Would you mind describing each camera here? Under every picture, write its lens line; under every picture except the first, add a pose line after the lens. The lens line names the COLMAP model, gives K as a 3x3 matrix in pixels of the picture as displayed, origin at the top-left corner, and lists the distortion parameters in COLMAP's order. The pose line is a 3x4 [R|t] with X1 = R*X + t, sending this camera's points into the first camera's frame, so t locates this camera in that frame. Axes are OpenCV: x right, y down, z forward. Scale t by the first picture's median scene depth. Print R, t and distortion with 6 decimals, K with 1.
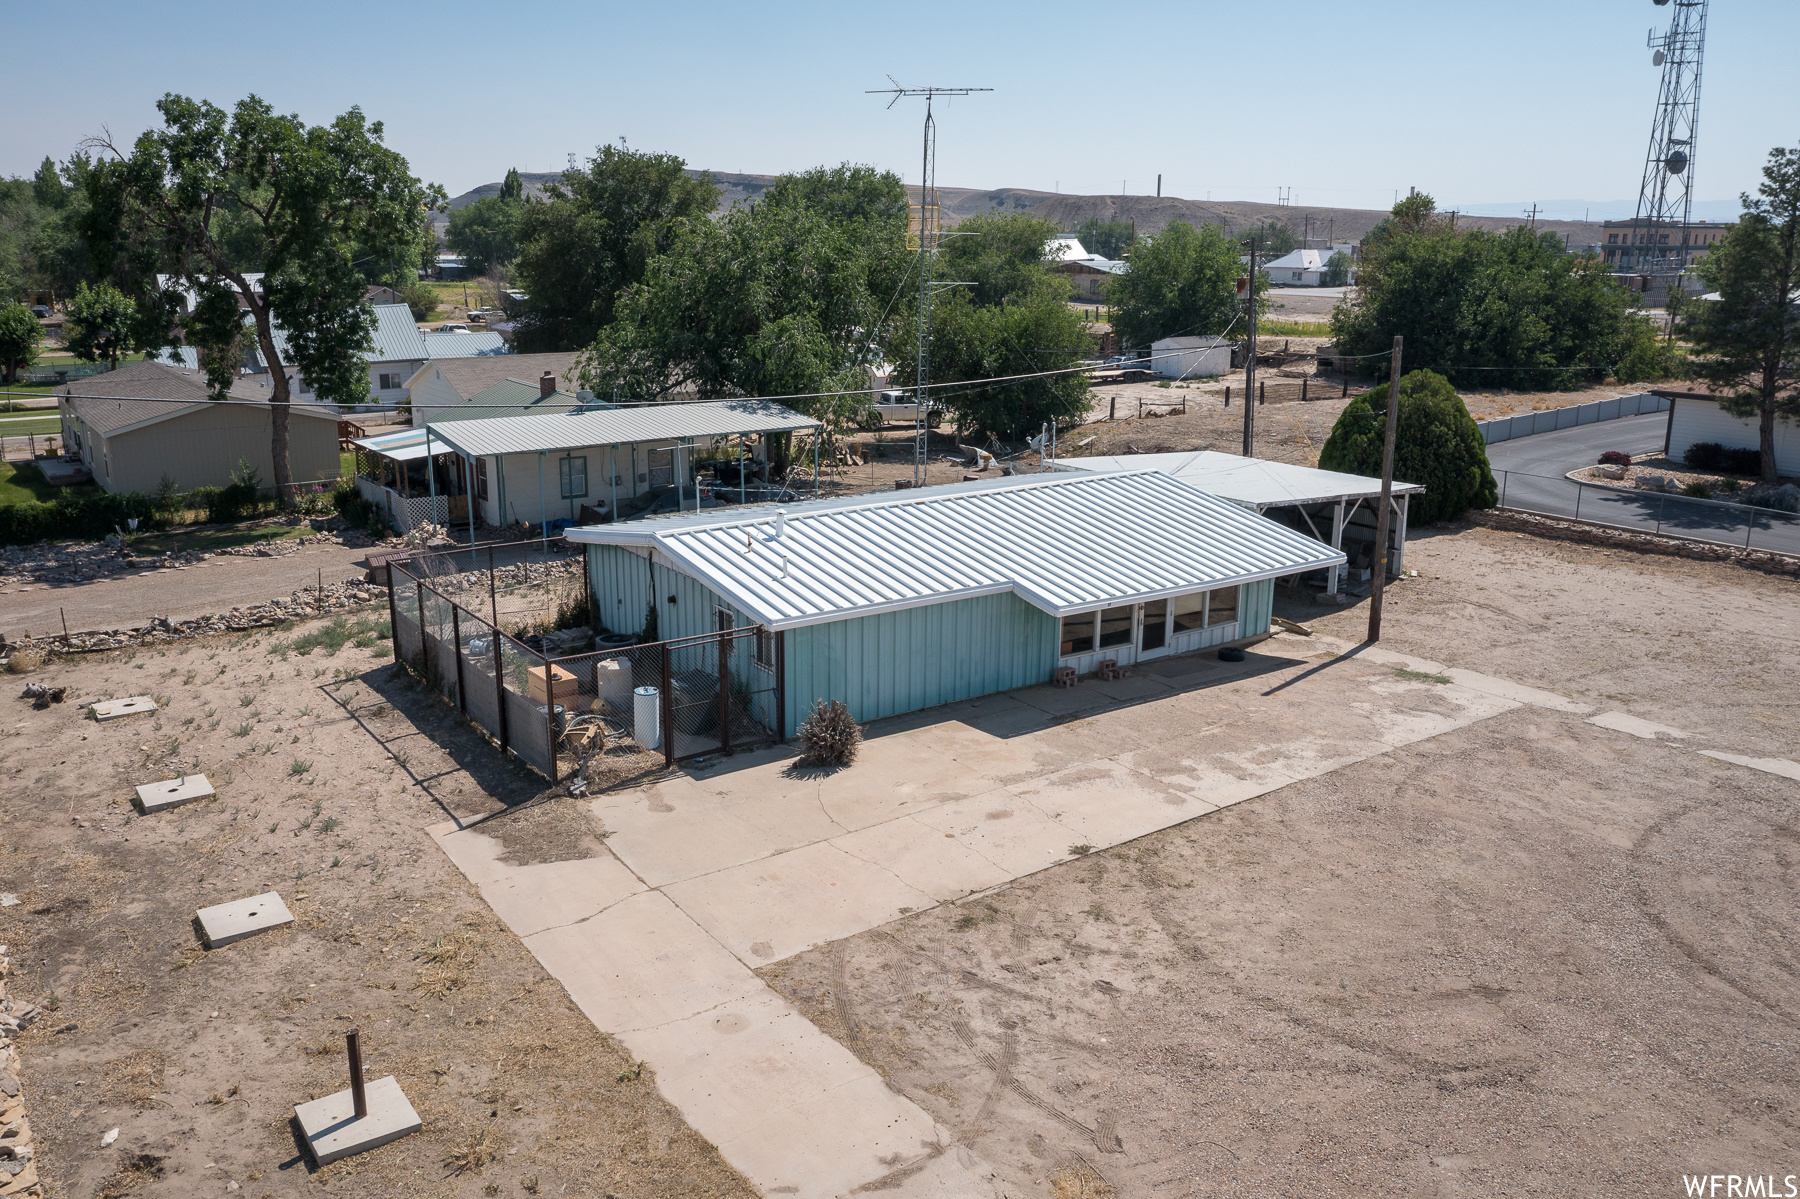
lens RADIAL K [[1422.6, 0, 900.0], [0, 1422.6, 599.5], [0, 0, 1]] dist [-0.013664, 0.008026]
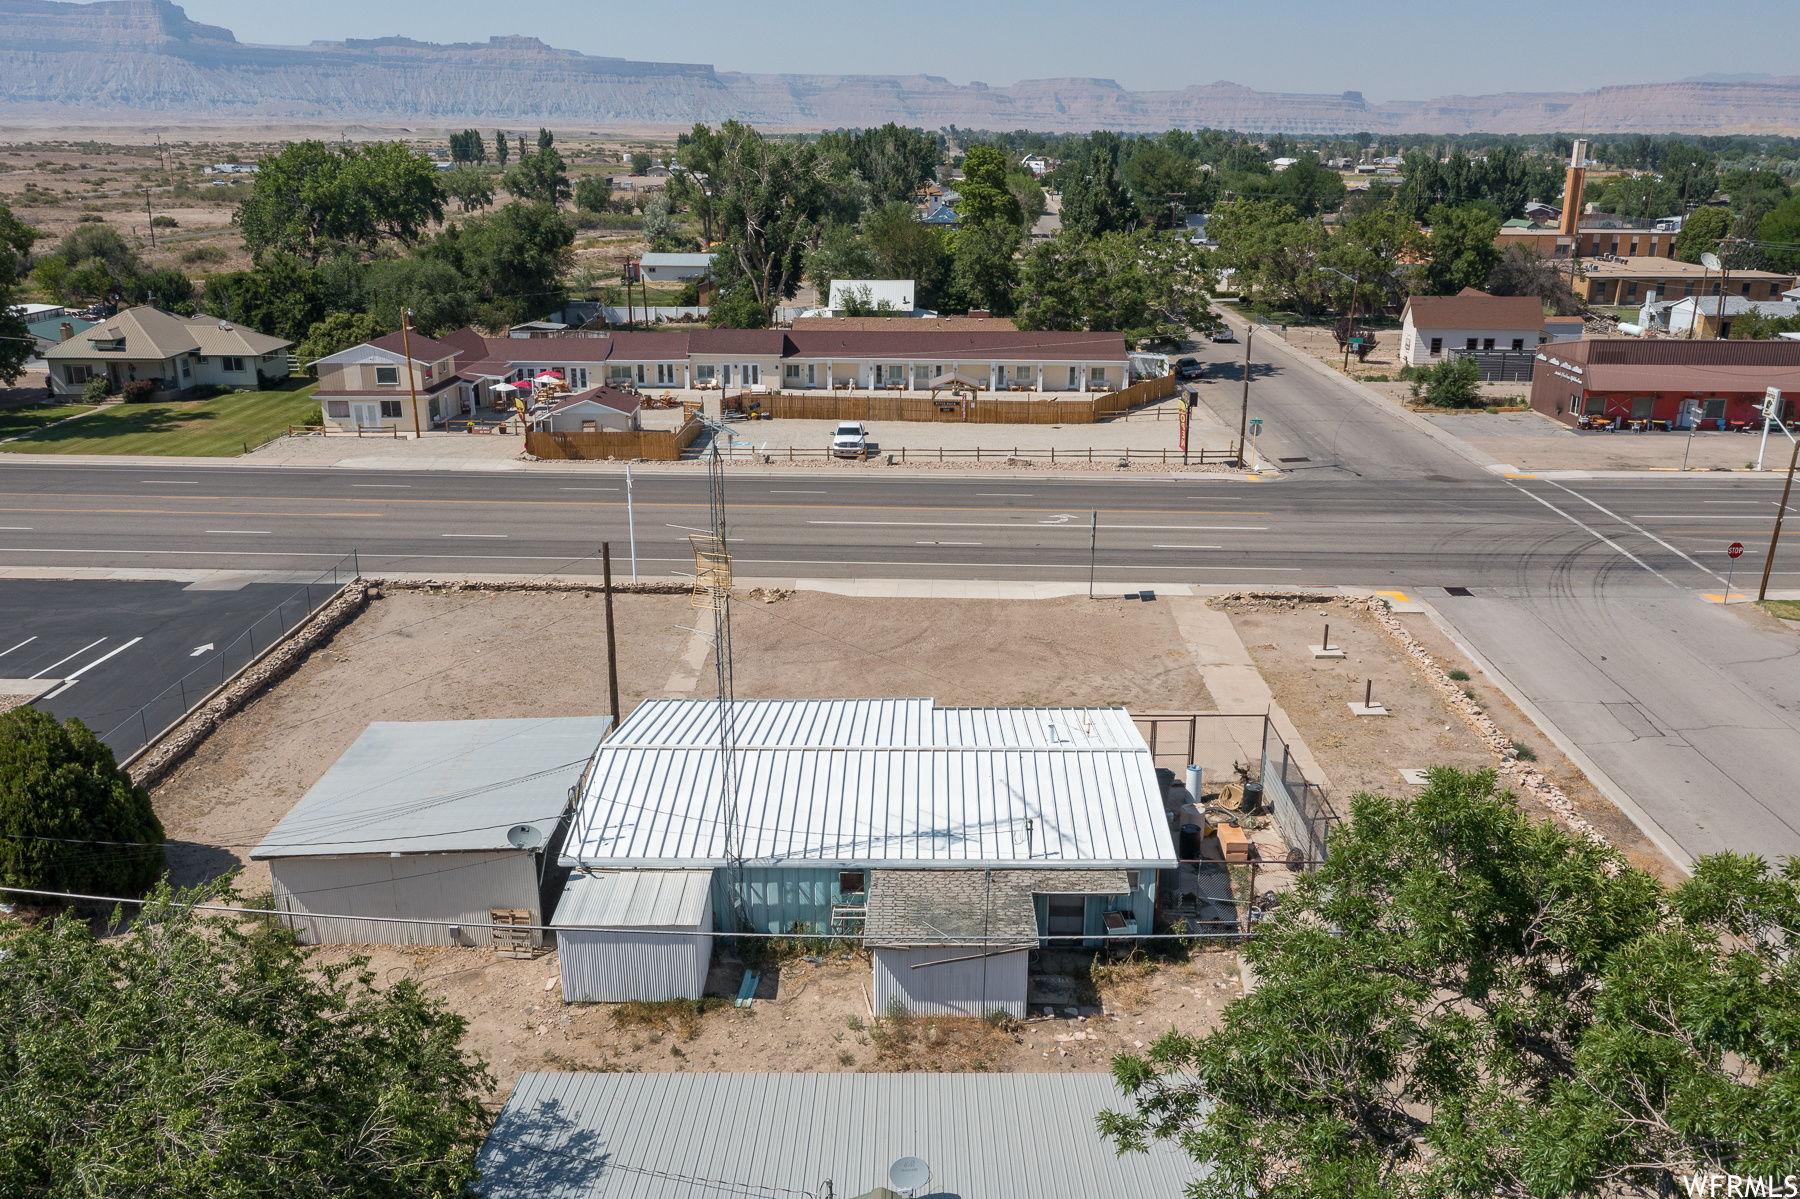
lens RADIAL K [[1466.0, 0, 928.4], [0, 1466.0, 620.9], [0, 0, 1]] dist [-0.010482, 0.003926]
pose [[-0.814473, -0.190333, 0.548093, -0.767115], [0.140608, 0.851751, 0.504728, -0.900183], [-0.562905, 0.488154, -0.666966, 2.083460]]
